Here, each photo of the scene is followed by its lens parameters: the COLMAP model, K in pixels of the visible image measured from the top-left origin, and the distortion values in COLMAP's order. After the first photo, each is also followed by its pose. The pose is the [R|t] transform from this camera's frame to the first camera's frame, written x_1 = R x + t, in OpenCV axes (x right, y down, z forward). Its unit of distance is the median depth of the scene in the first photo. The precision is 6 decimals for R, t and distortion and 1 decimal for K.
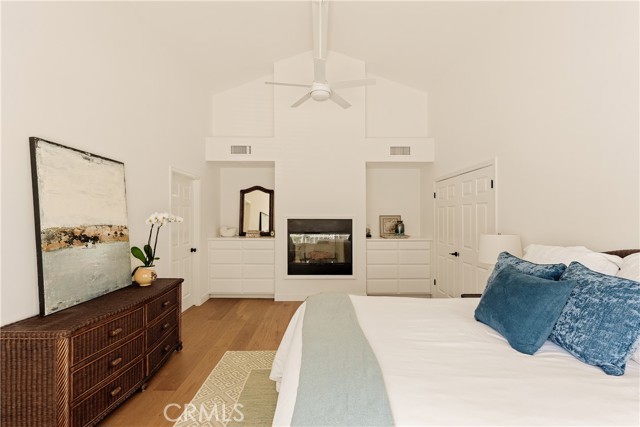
lens RADIAL K [[288.0, 0, 320.0], [0, 288.0, 213.5], [0, 0, 1]] dist [0.004352, 0.000540]
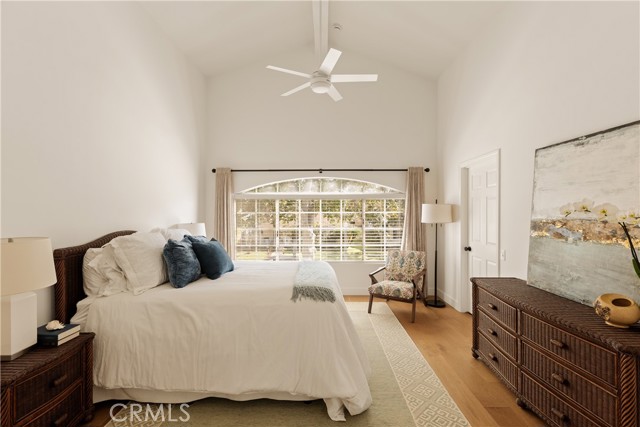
lens RADIAL K [[288.0, 0, 320.0], [0, 288.0, 213.5], [0, 0, 1]] dist [0.004352, 0.000540]
pose [[-0.999926, 0.005474, 0.010829, -0.010138], [0.005407, 0.999966, -0.006237, 0.025316], [-0.010863, -0.006178, -0.999922, 1.881061]]
